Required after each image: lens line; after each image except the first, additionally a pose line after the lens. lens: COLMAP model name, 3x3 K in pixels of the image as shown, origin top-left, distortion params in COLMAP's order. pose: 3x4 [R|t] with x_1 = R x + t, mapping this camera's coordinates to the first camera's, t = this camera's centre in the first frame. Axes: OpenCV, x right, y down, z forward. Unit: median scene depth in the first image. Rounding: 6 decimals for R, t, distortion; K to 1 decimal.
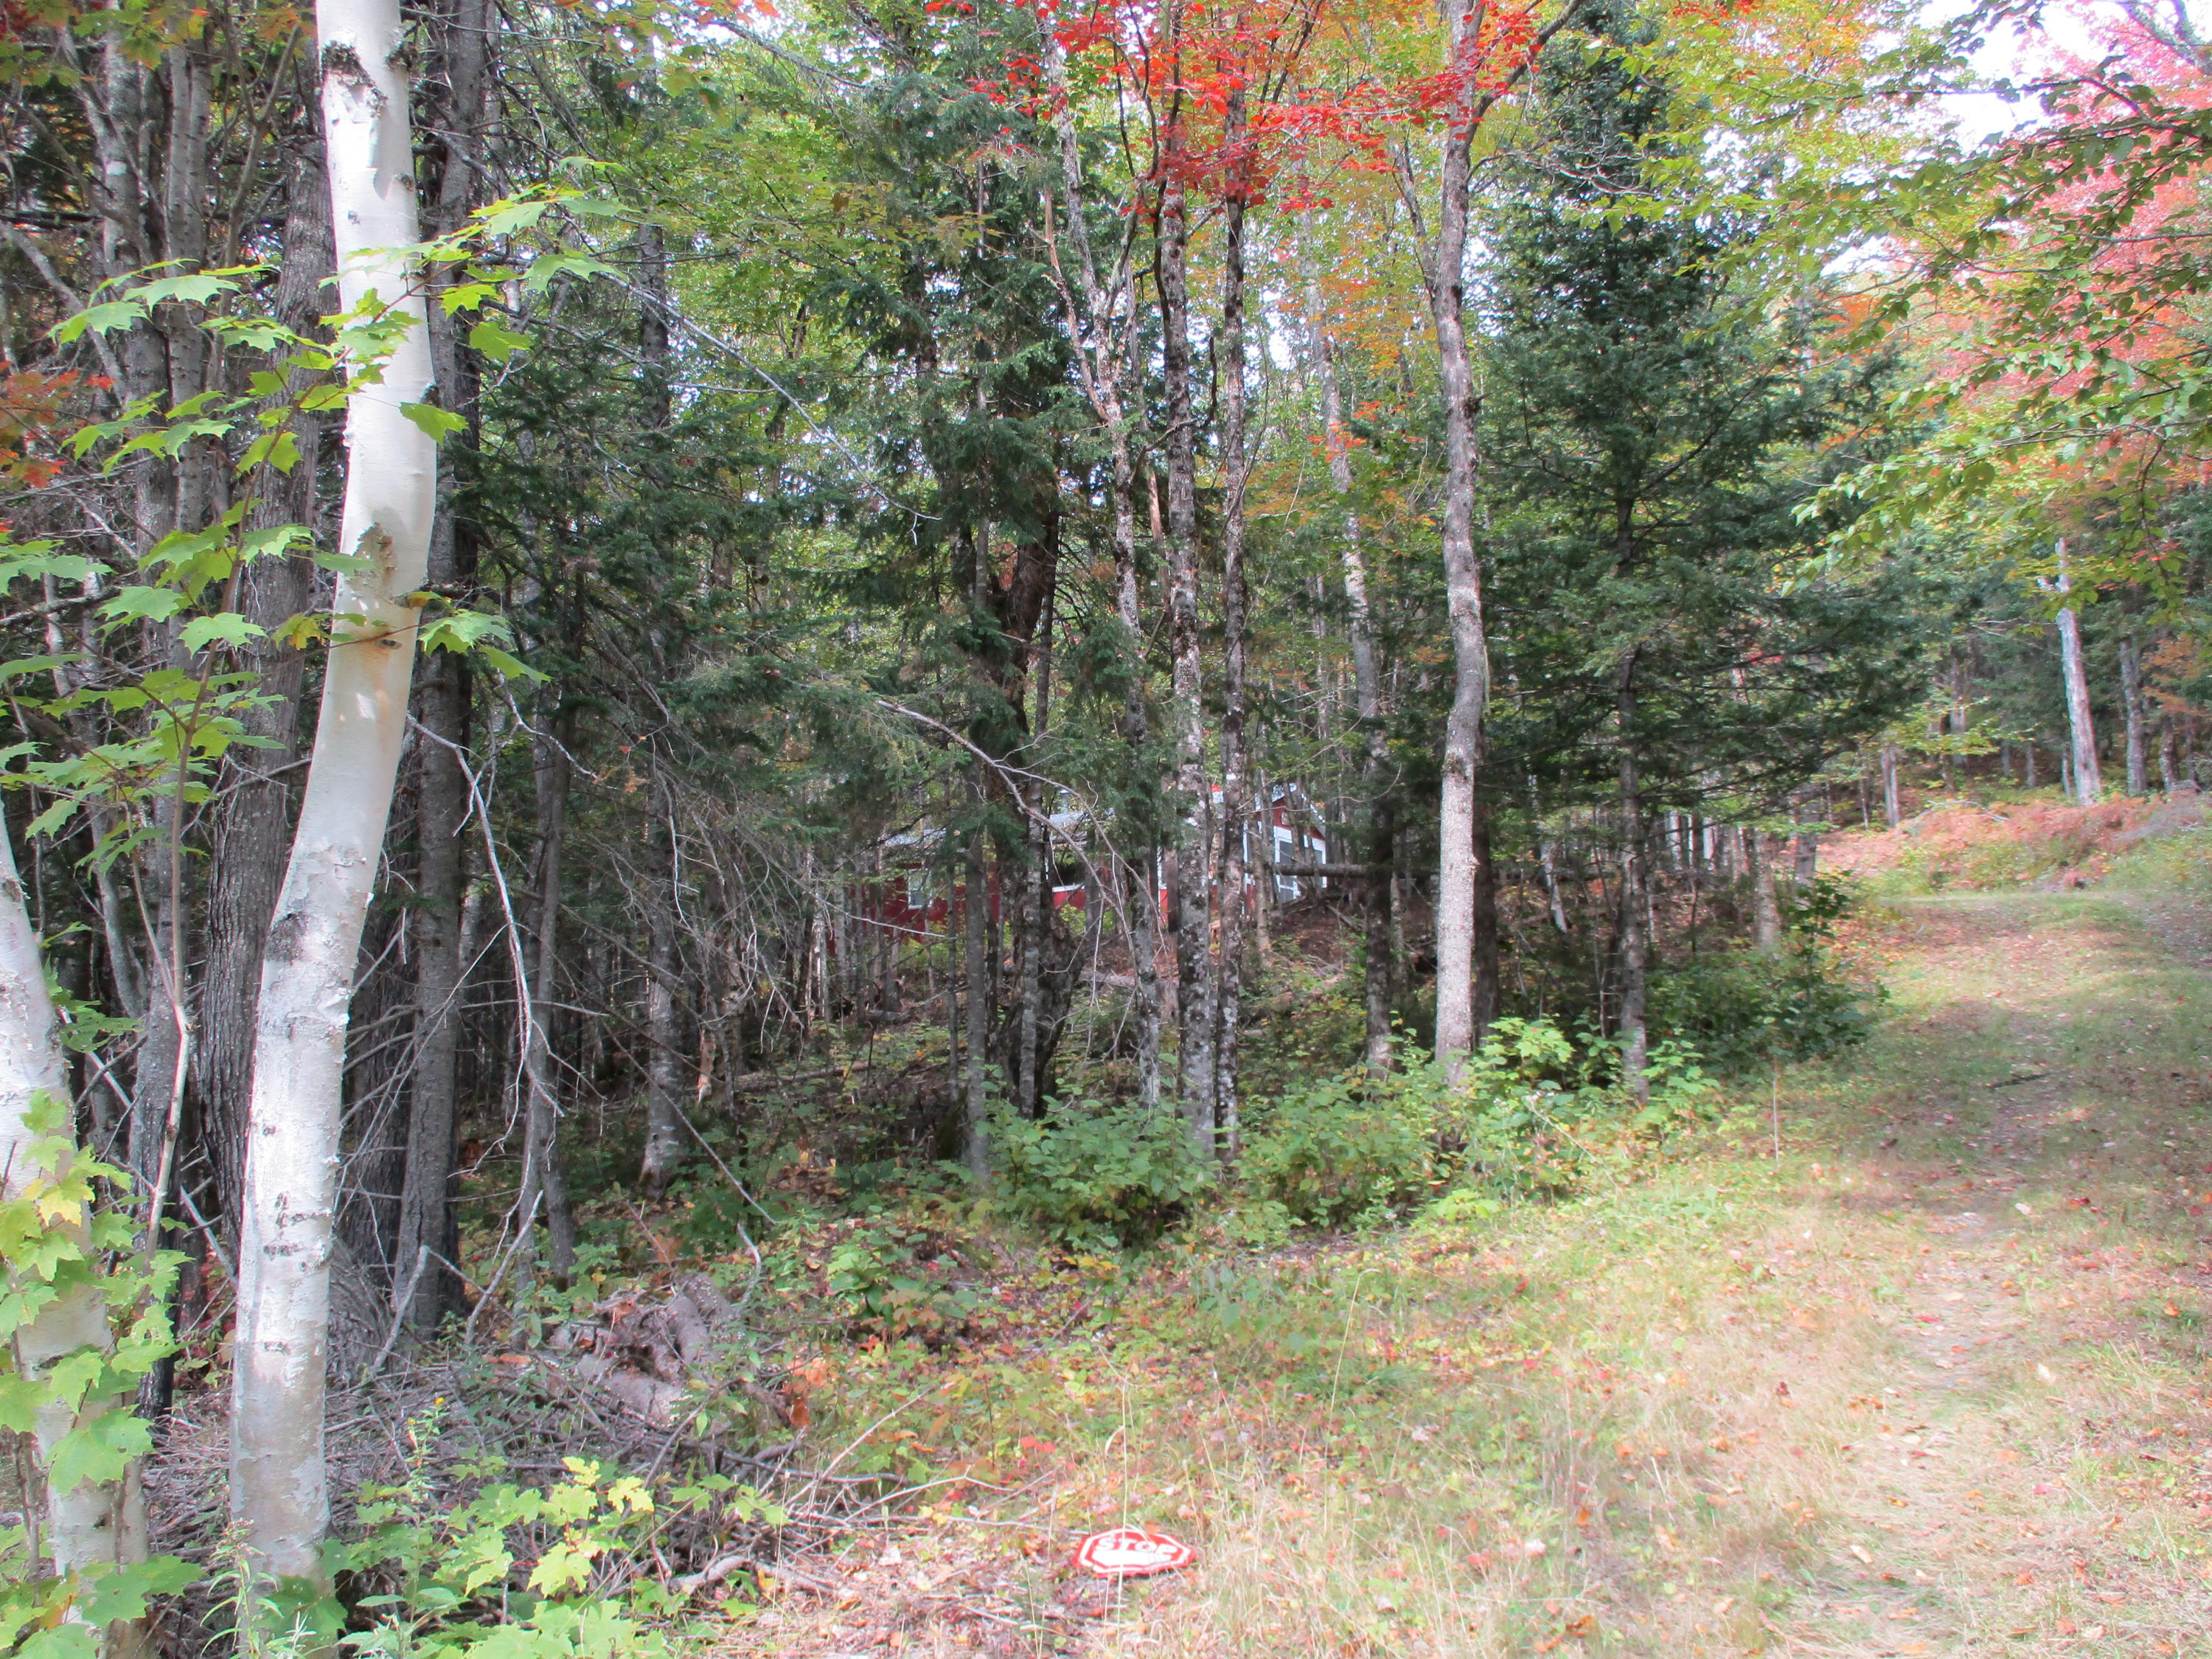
lens RADIAL K [[1820.8, 0, 1115.3], [0, 1820.8, 791.0], [0, 0, 1]] dist [-0.033161, 0.003284]
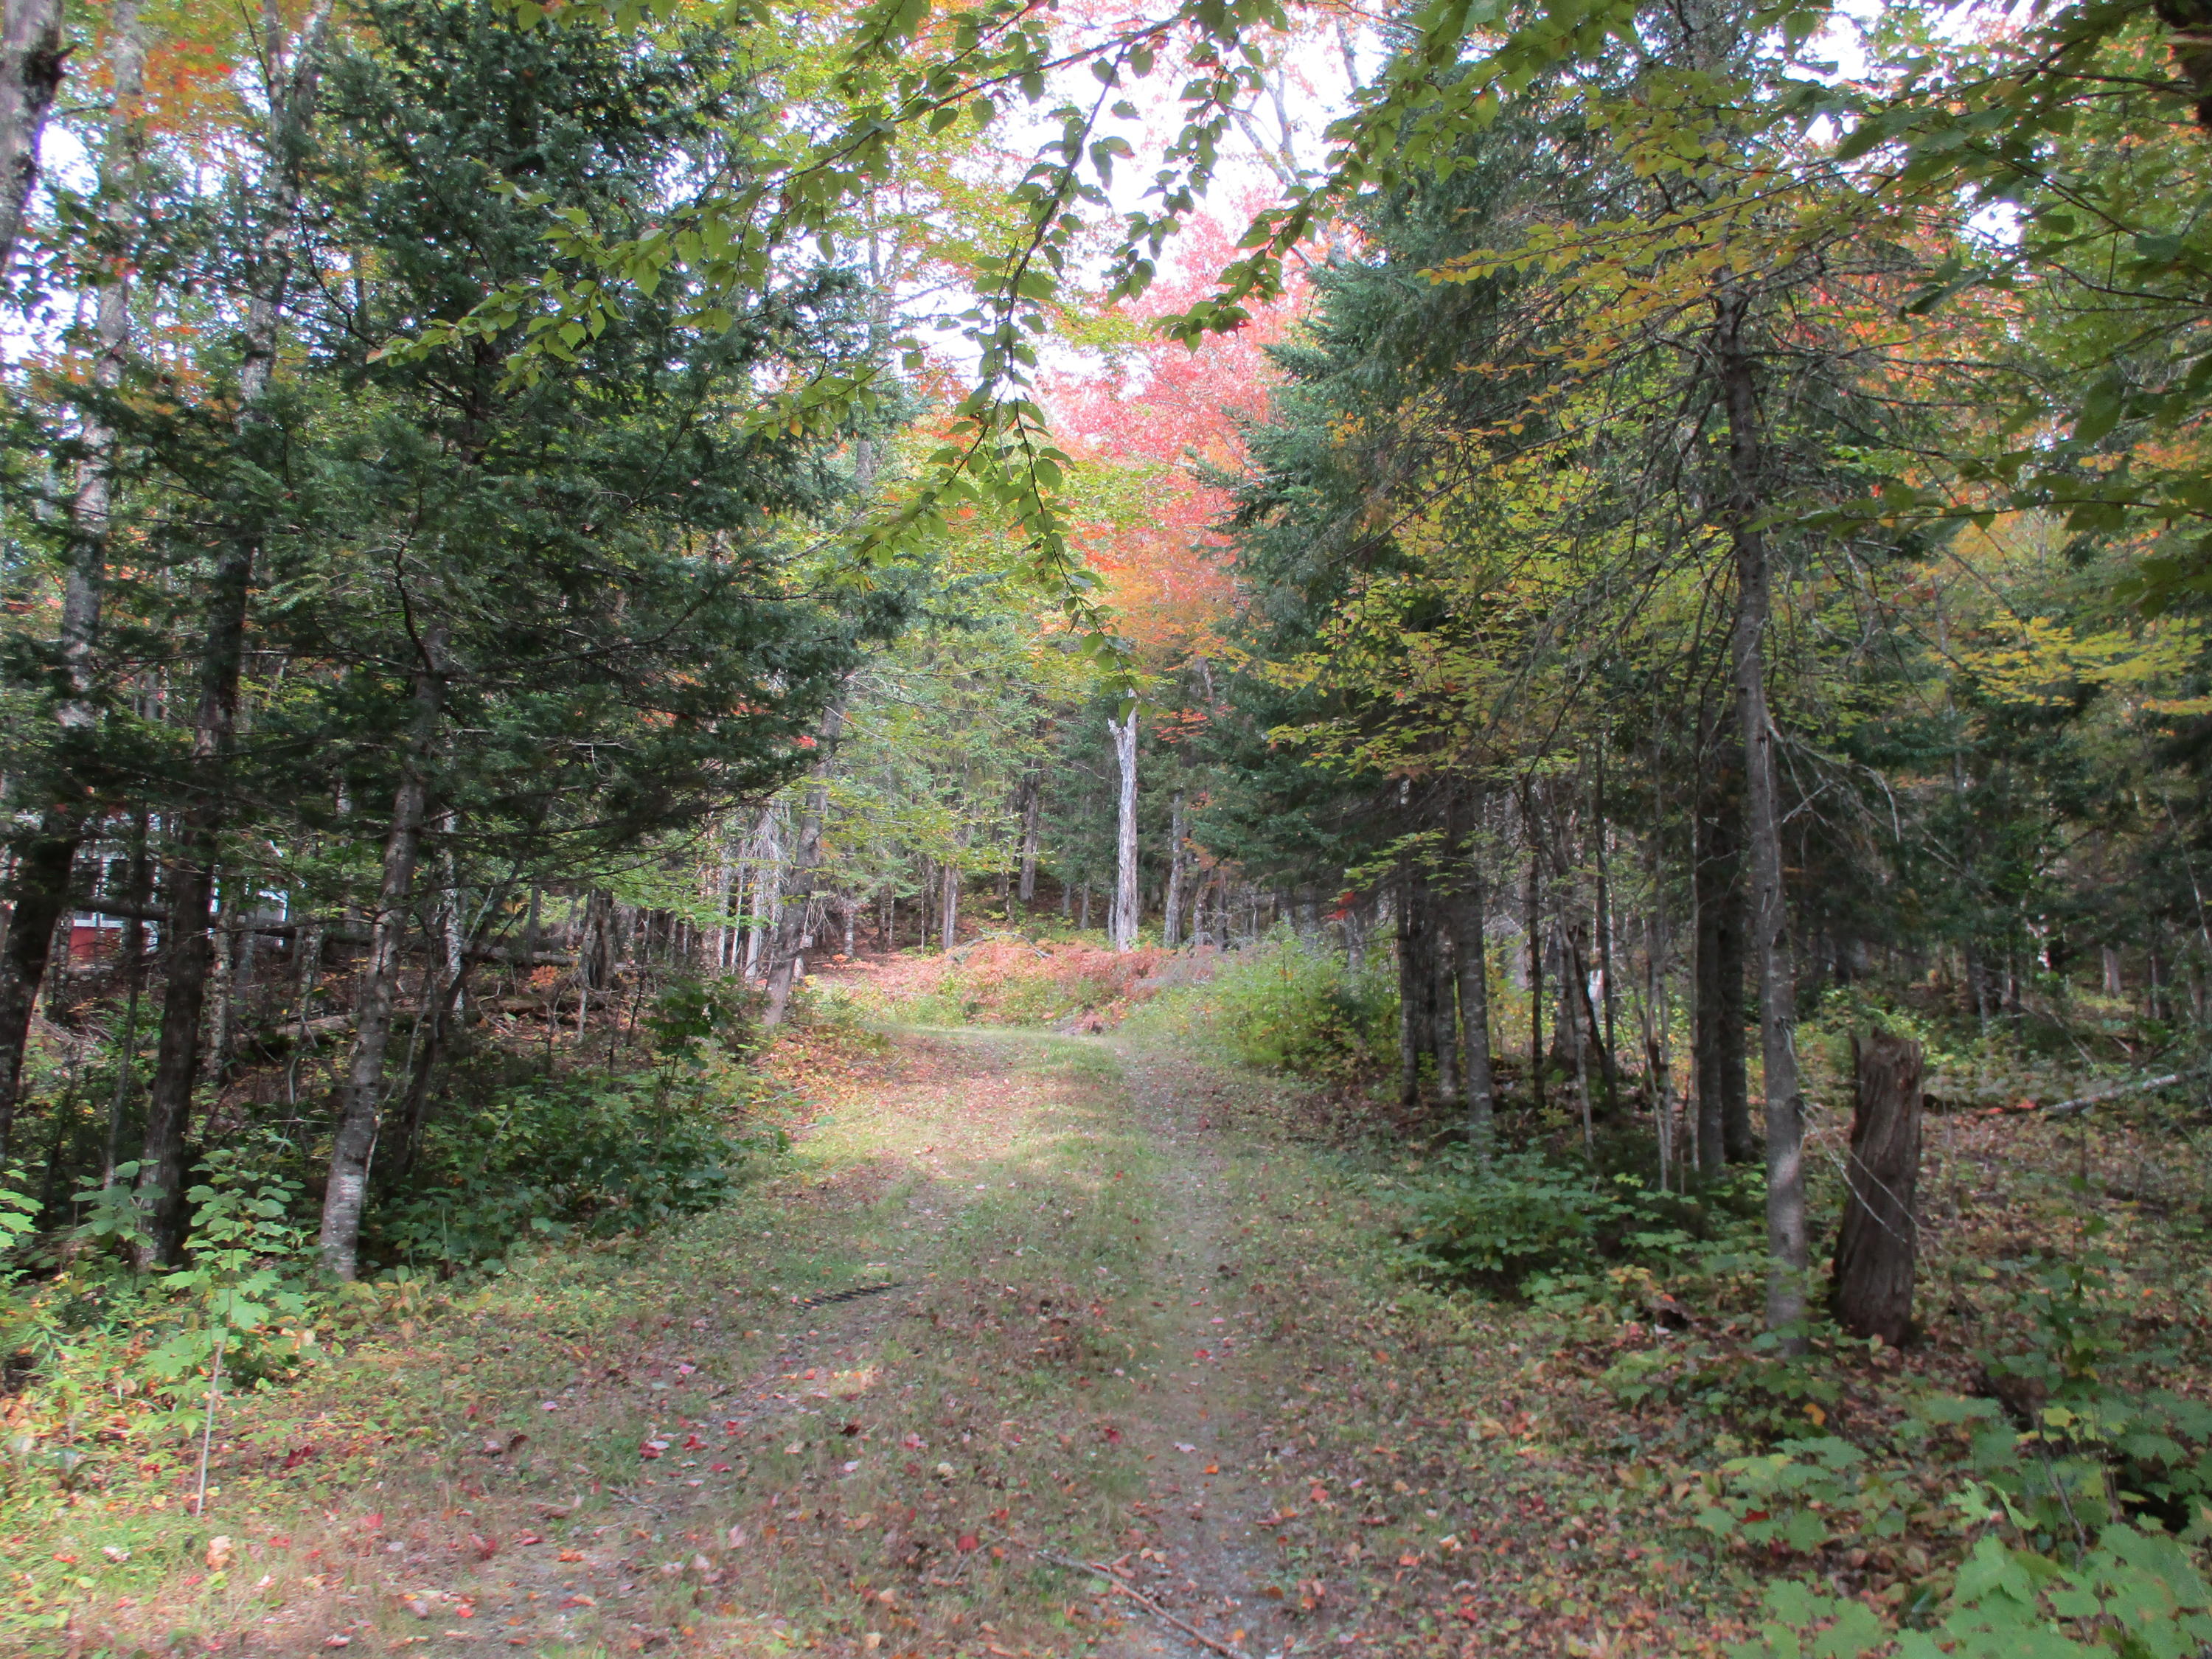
lens RADIAL K [[1820.8, 0, 1115.3], [0, 1820.8, 791.0], [0, 0, 1]] dist [-0.033161, 0.003284]
pose [[0.885204, 0.148151, 0.440982, 0.240532], [-0.124092, 0.988786, -0.083093, 0.014512], [-0.448347, 0.018832, 0.893661, 0.311986]]
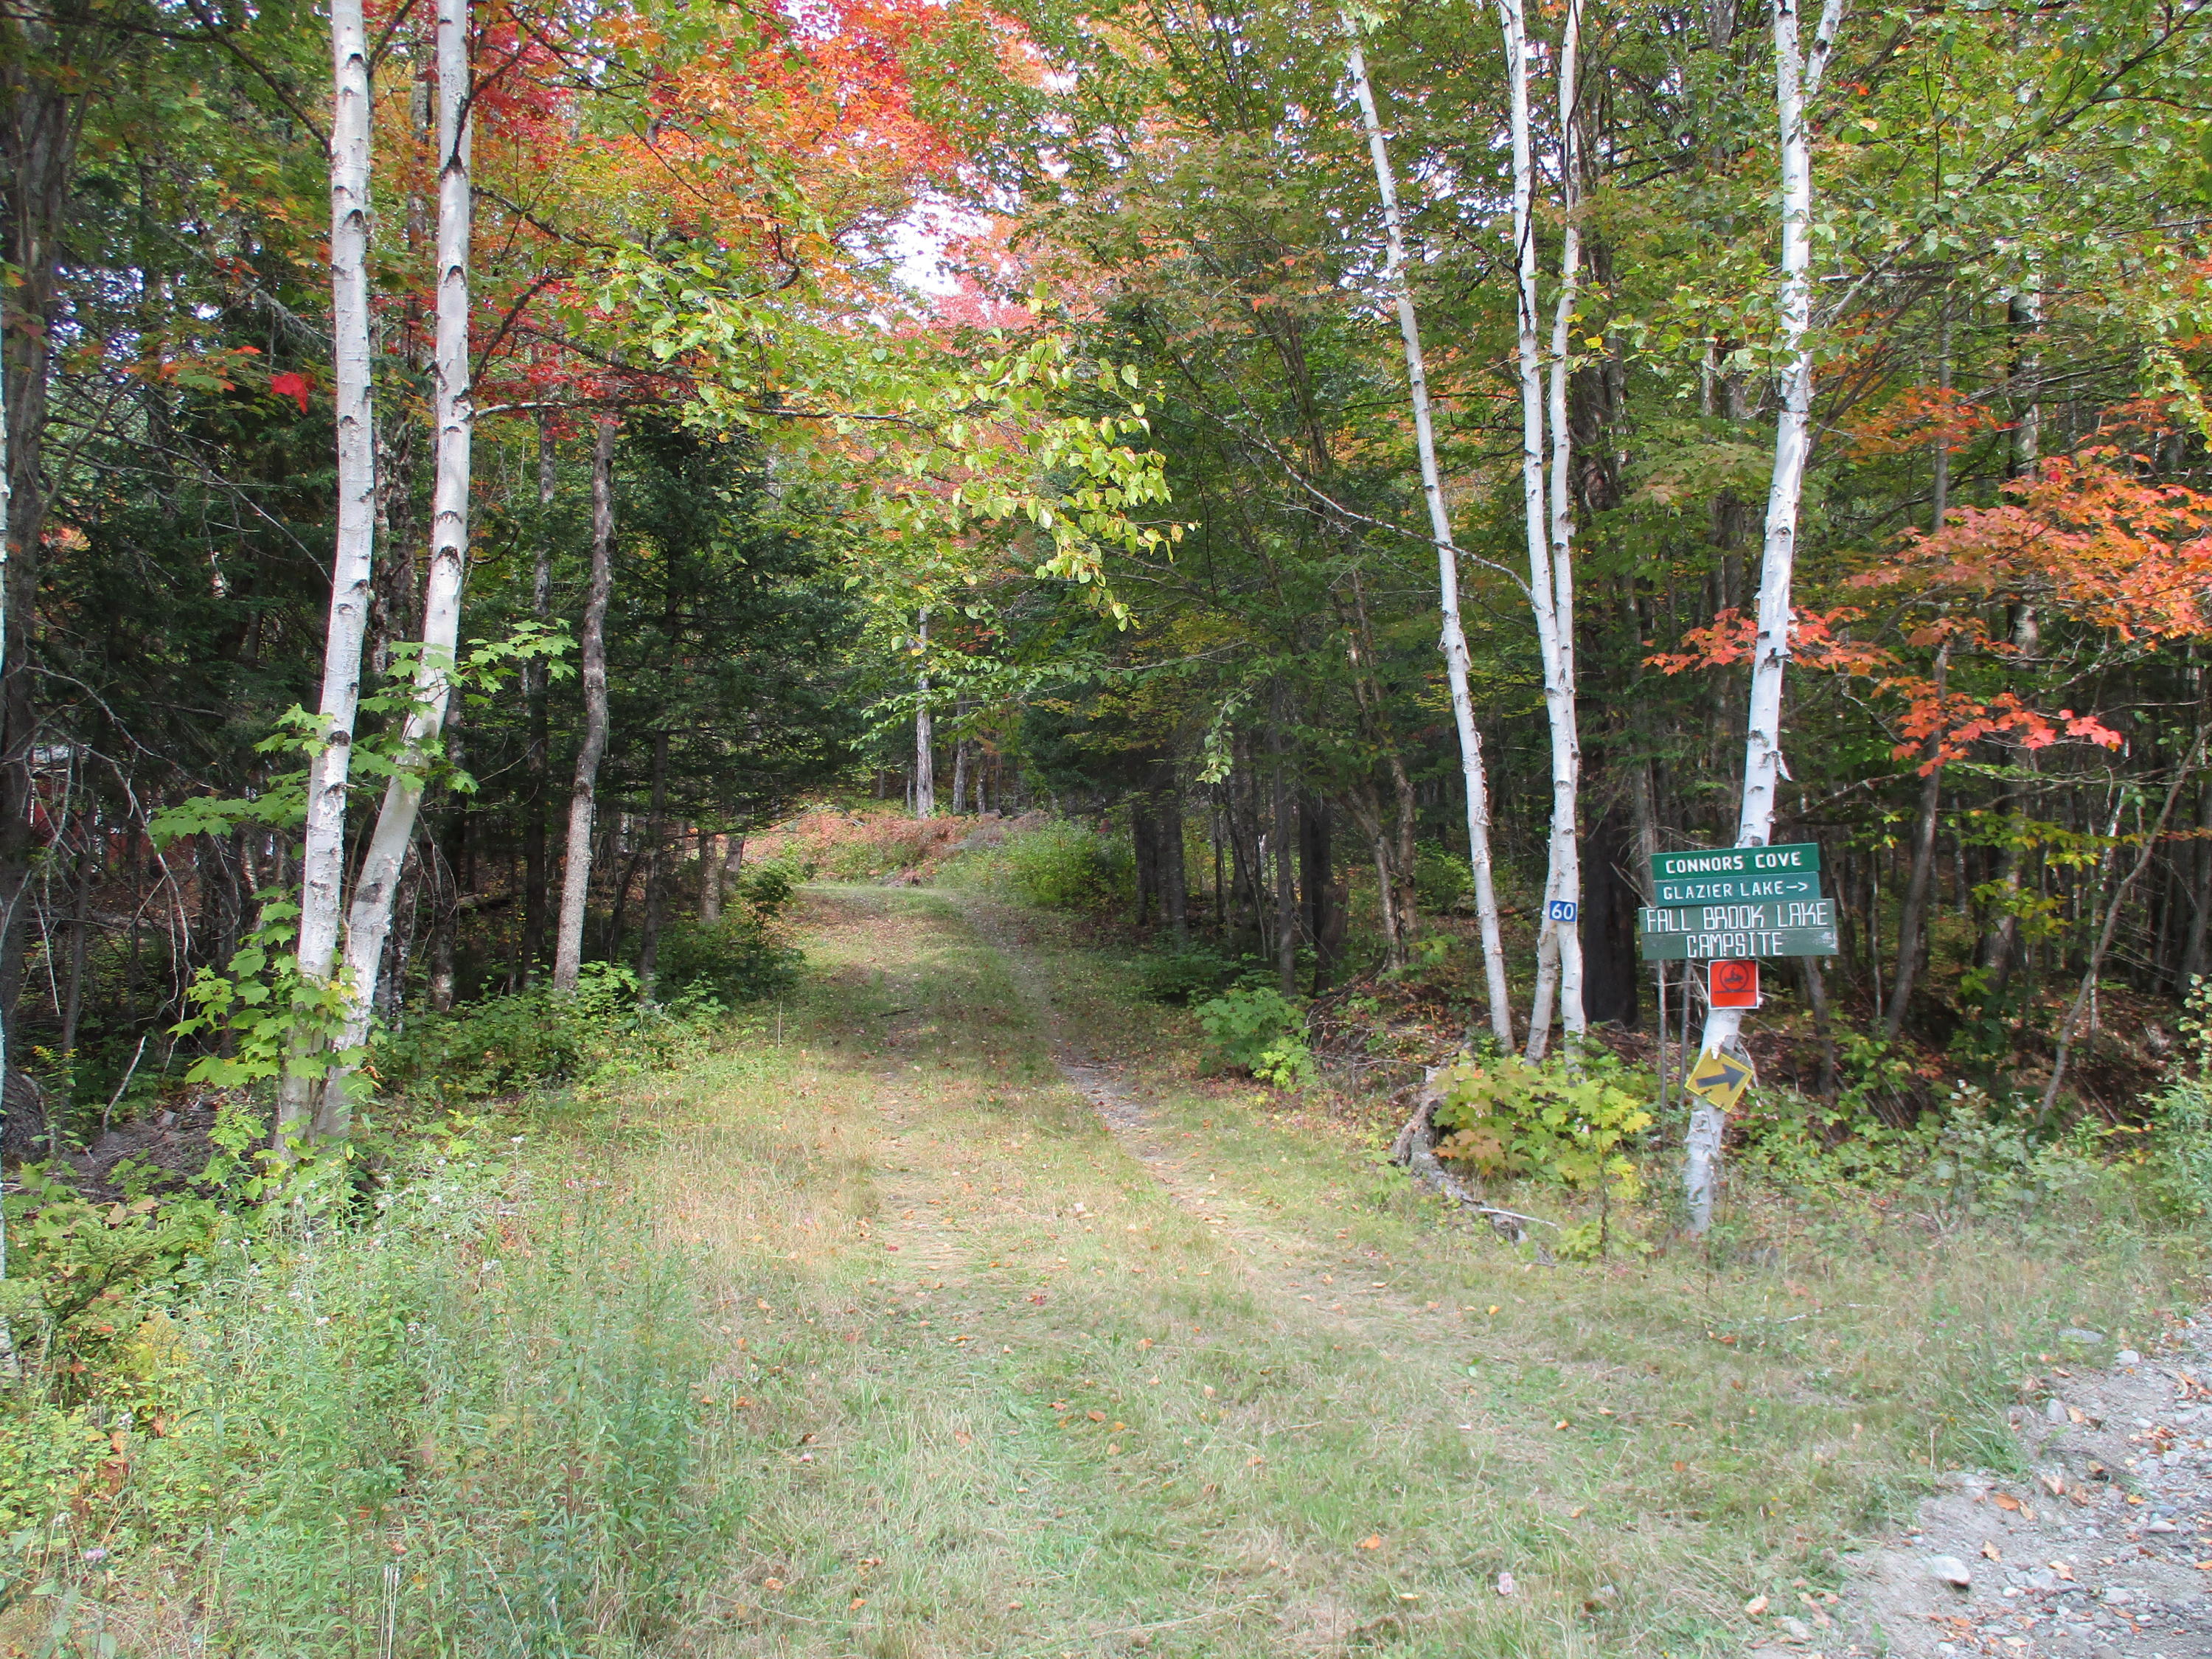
lens RADIAL K [[1832.9, 0, 1122.8], [0, 1832.9, 796.4], [0, 0, 1]] dist [-0.015359, -0.002339]
pose [[0.814530, 0.081412, 0.574380, -0.264060], [-0.093734, 0.995564, -0.008186, -0.031447], [-0.572499, -0.047171, 0.818548, -0.401037]]
